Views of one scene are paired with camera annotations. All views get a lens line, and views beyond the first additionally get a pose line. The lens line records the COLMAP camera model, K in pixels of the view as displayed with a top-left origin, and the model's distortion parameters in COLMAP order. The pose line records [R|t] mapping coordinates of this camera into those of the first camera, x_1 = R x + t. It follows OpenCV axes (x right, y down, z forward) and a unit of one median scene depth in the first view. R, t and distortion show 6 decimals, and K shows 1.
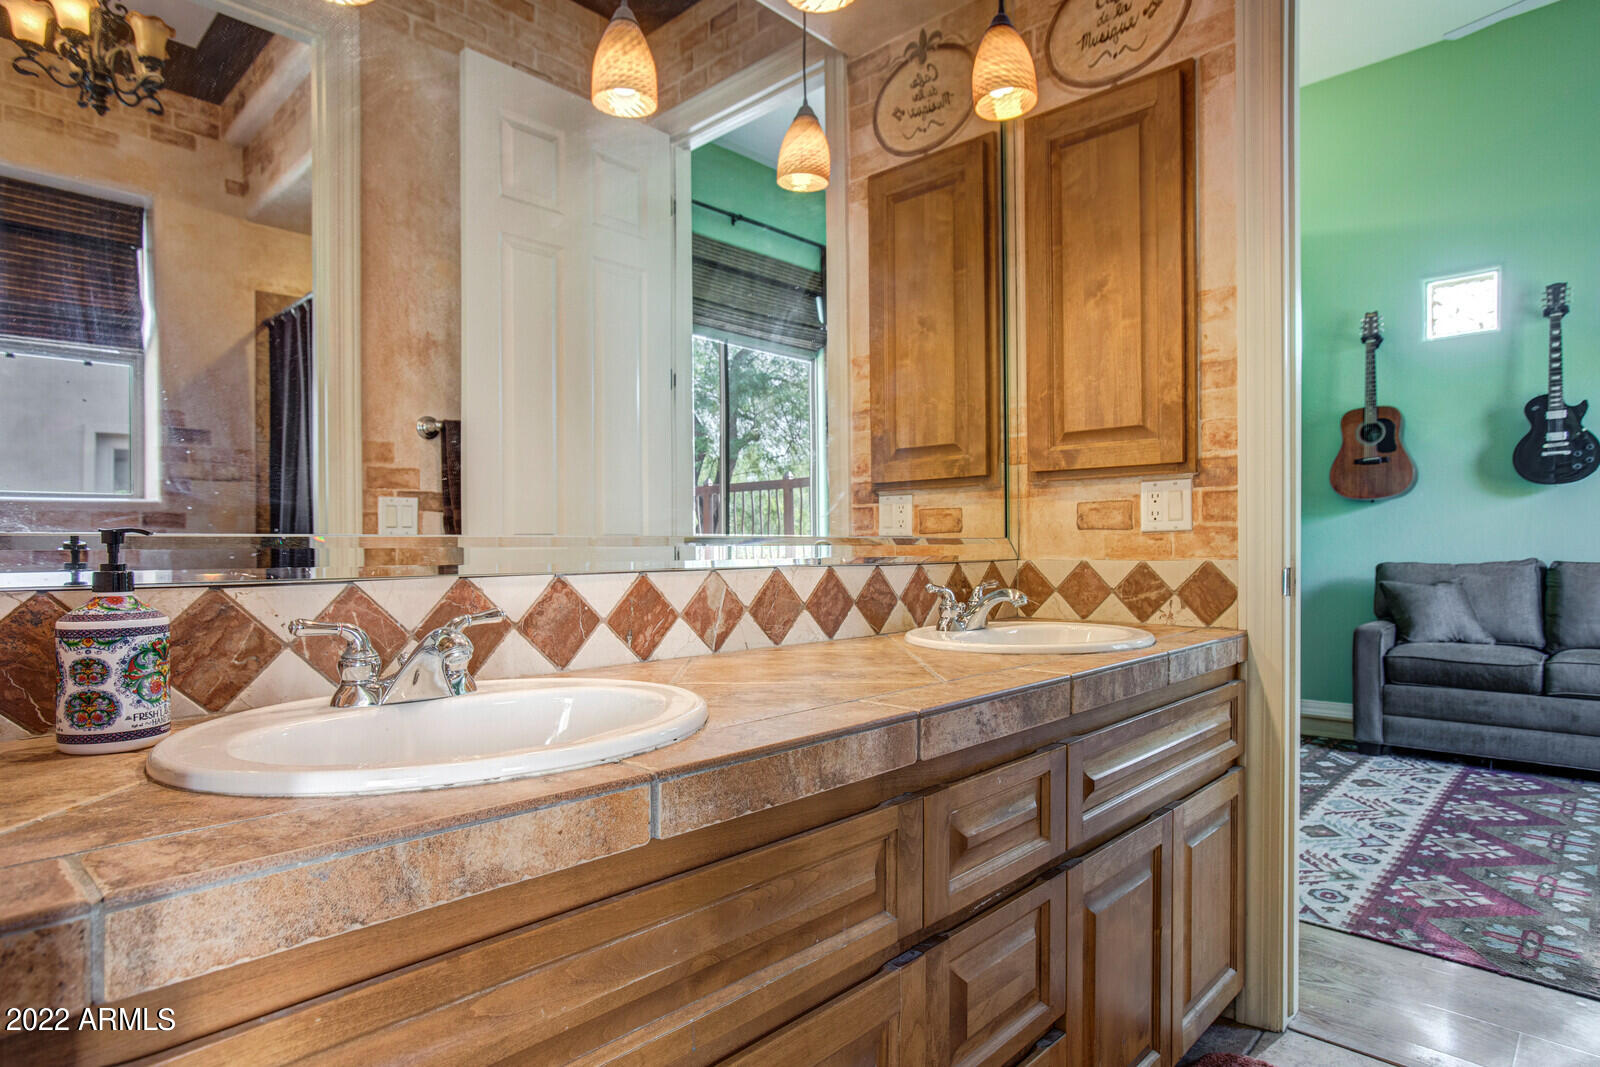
lens RADIAL K [[886.0, 0, 799.7], [0, 886.0, 553.7], [0, 0, 1]] dist [-0.052017, 0.029210]
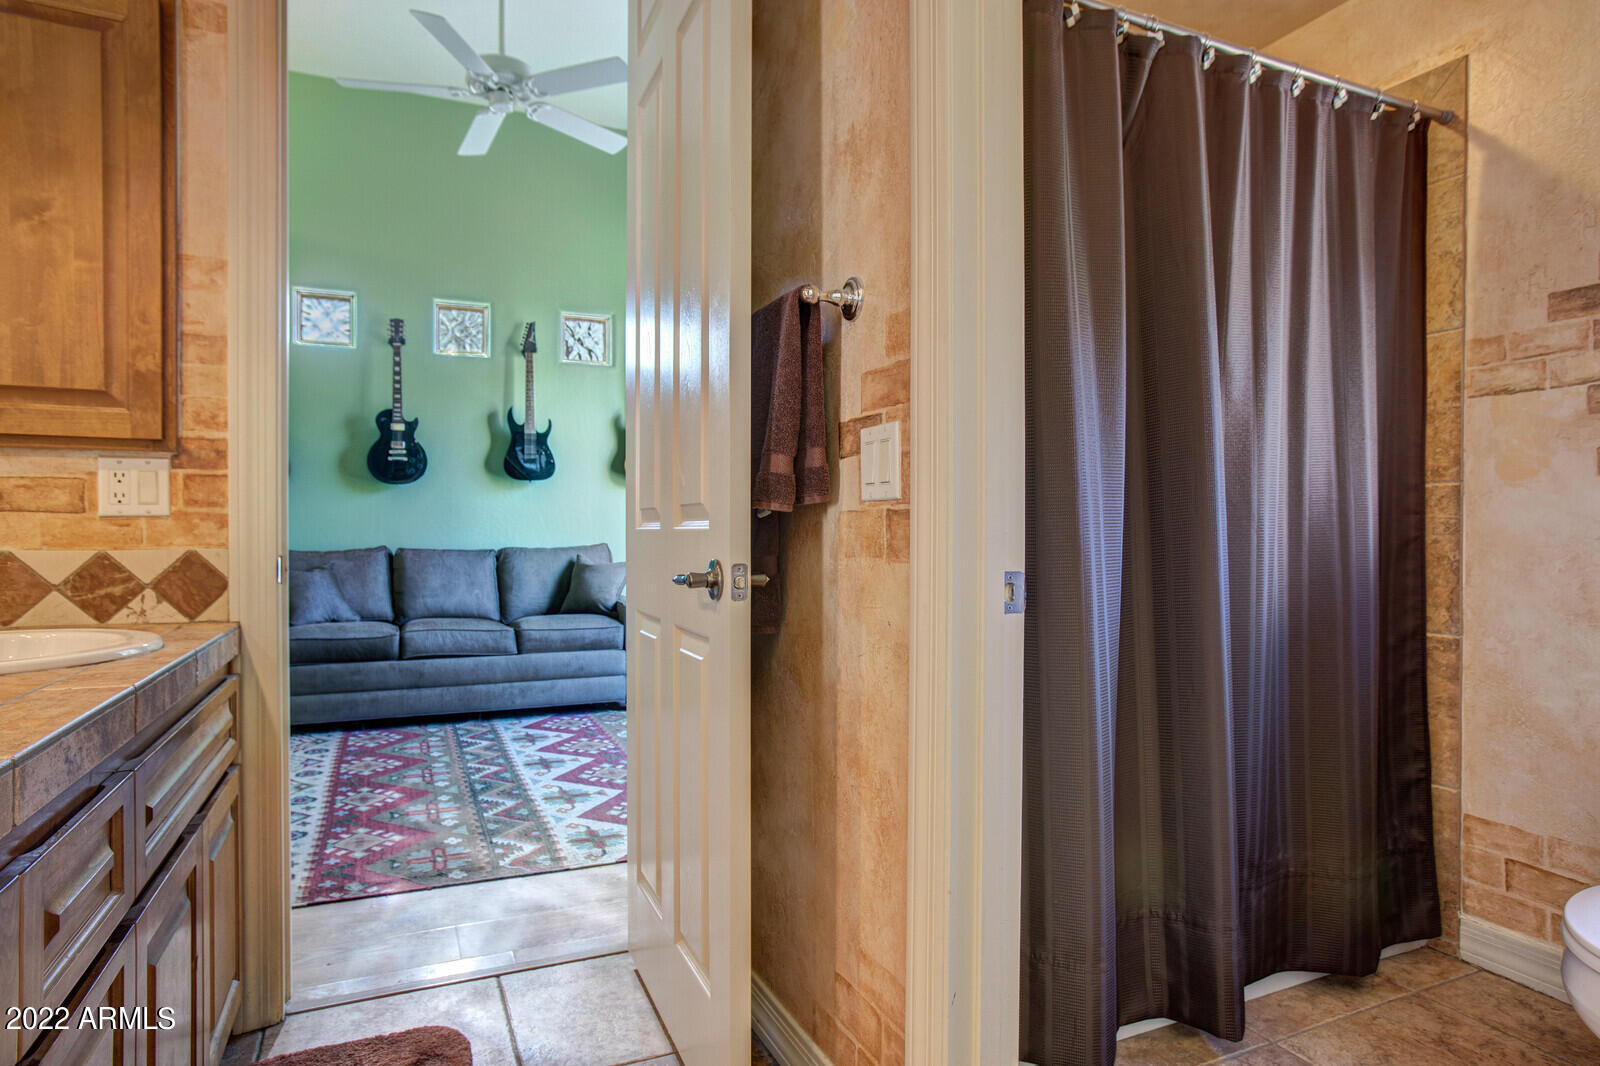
lens RADIAL K [[882.1, 0, 800.0], [0, 882.1, 533.0], [0, 0, 1]] dist [-0.023321, 0.002082]
pose [[0.368763, 0.008093, 0.929488, -0.126663], [0.001965, 0.999953, -0.009487, 0.000521], [-0.929521, 0.005325, 0.368730, 0.059391]]
